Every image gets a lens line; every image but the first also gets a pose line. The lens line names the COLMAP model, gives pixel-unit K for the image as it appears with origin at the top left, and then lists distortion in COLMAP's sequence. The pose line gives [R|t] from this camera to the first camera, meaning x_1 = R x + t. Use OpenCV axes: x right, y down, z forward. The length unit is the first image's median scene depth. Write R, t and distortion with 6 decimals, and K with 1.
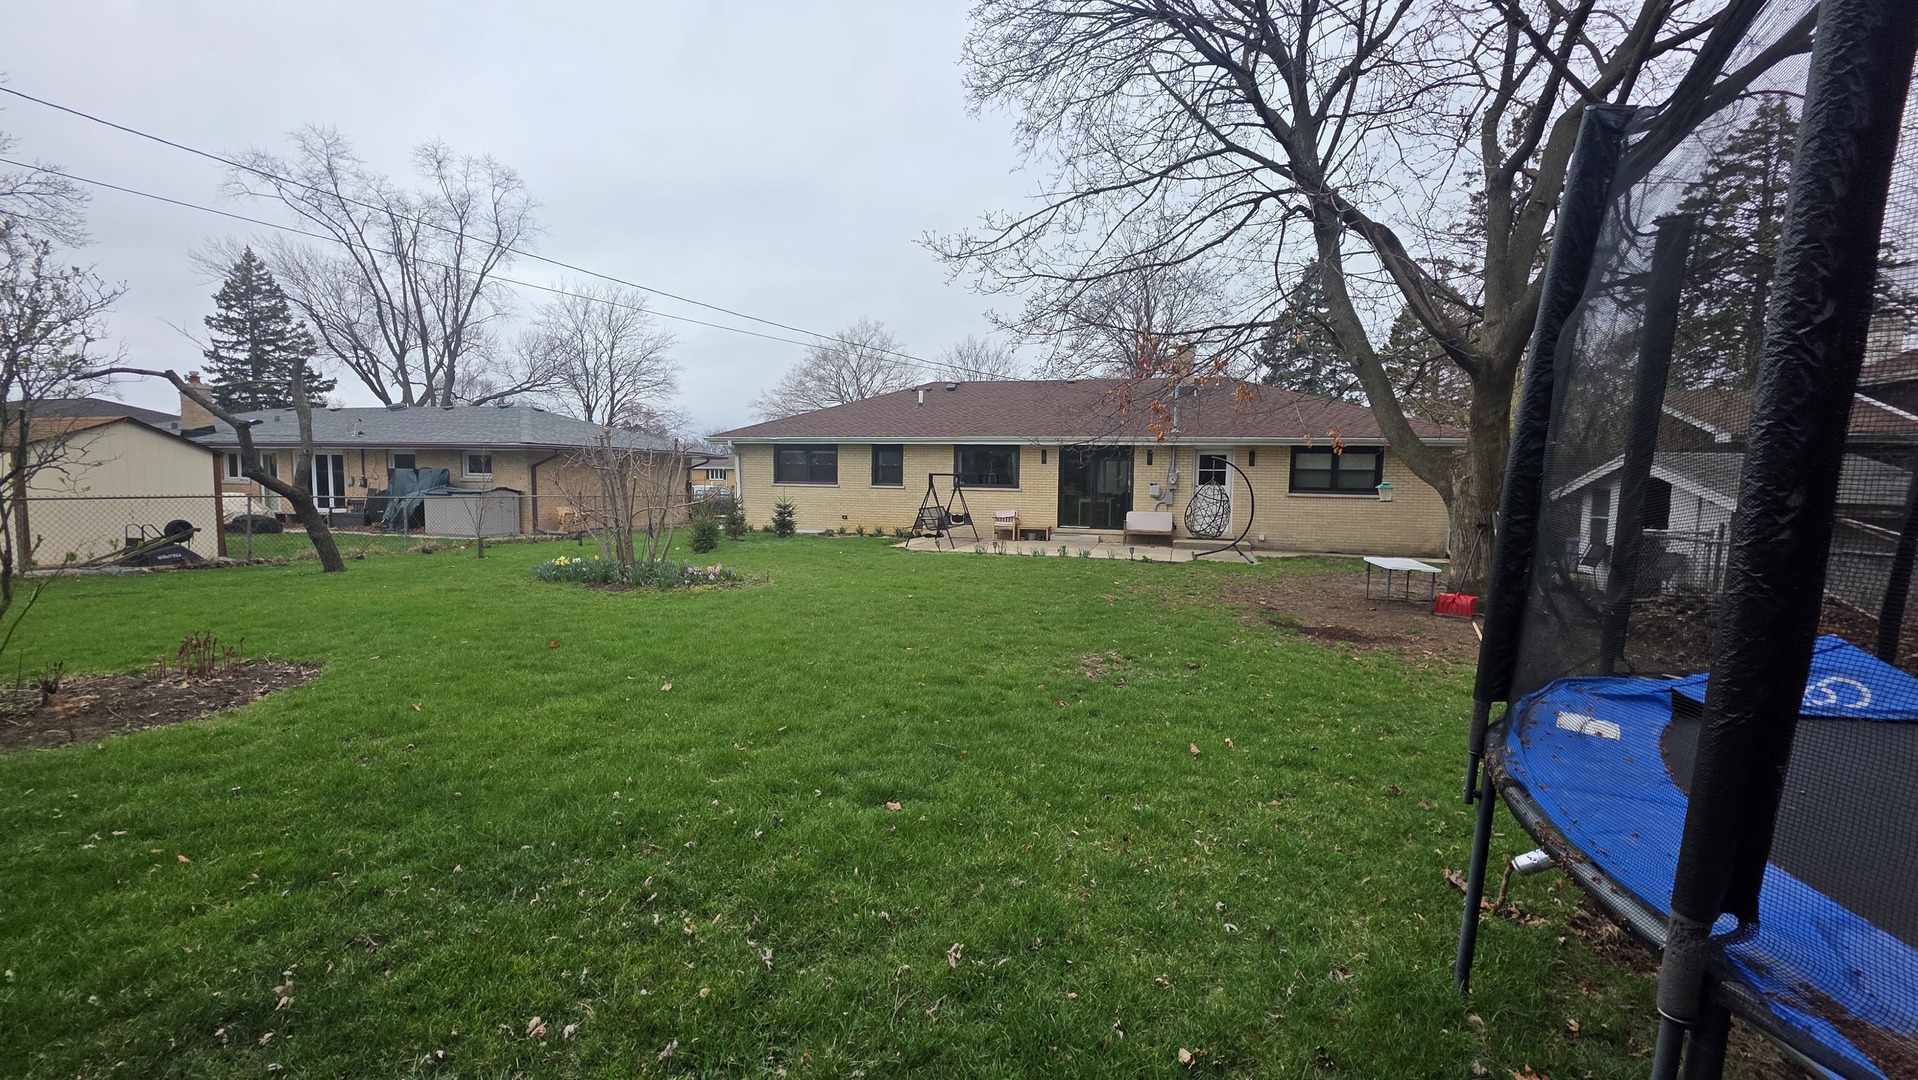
lens RADIAL K [[762.0, 0, 962.0], [0, 762.0, 539.6], [0, 0, 1]] dist [0.003599, -0.000804]
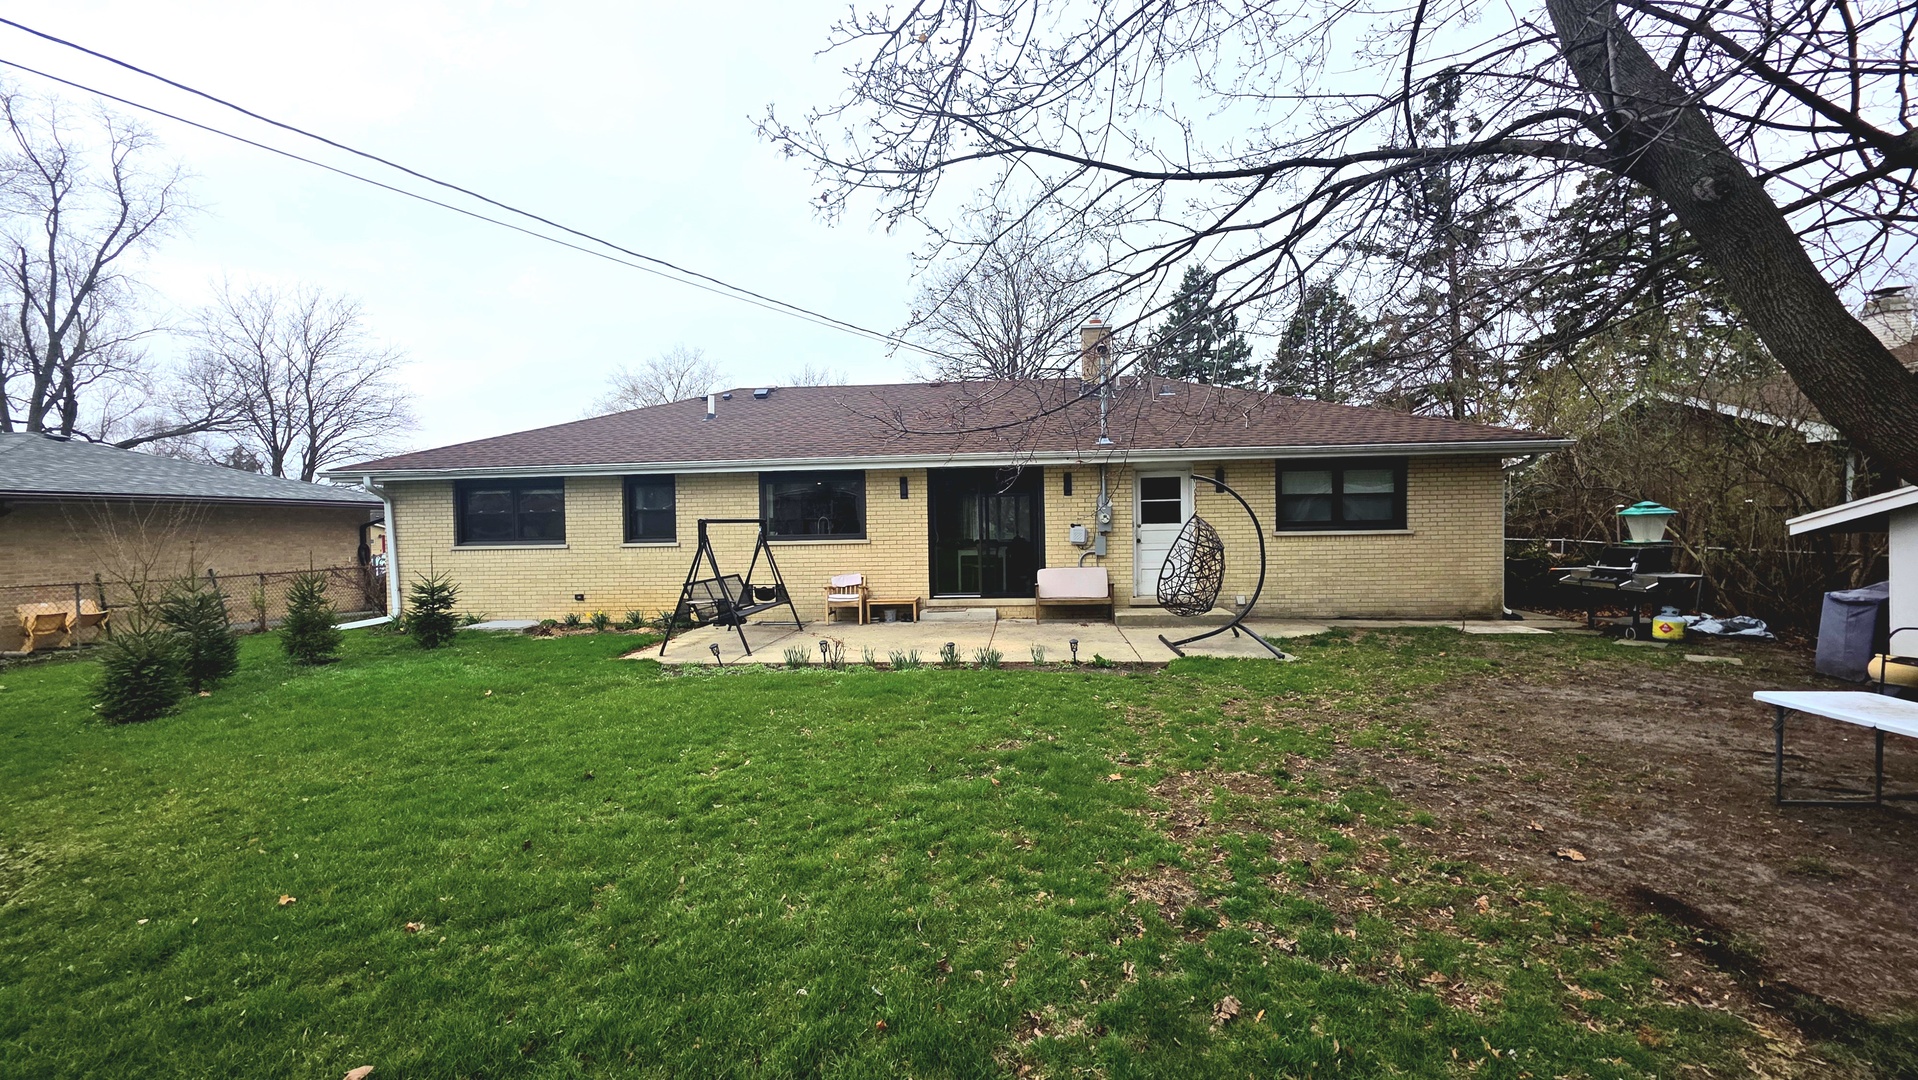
lens RADIAL K [[762.0, 0, 962.0], [0, 762.0, 539.6], [0, 0, 1]] dist [0.003599, -0.000804]
pose [[0.981118, -0.038132, 0.189615, 0.033944], [0.049584, 0.997198, -0.056021, -0.028471], [-0.186948, 0.064365, 0.980259, 0.377980]]
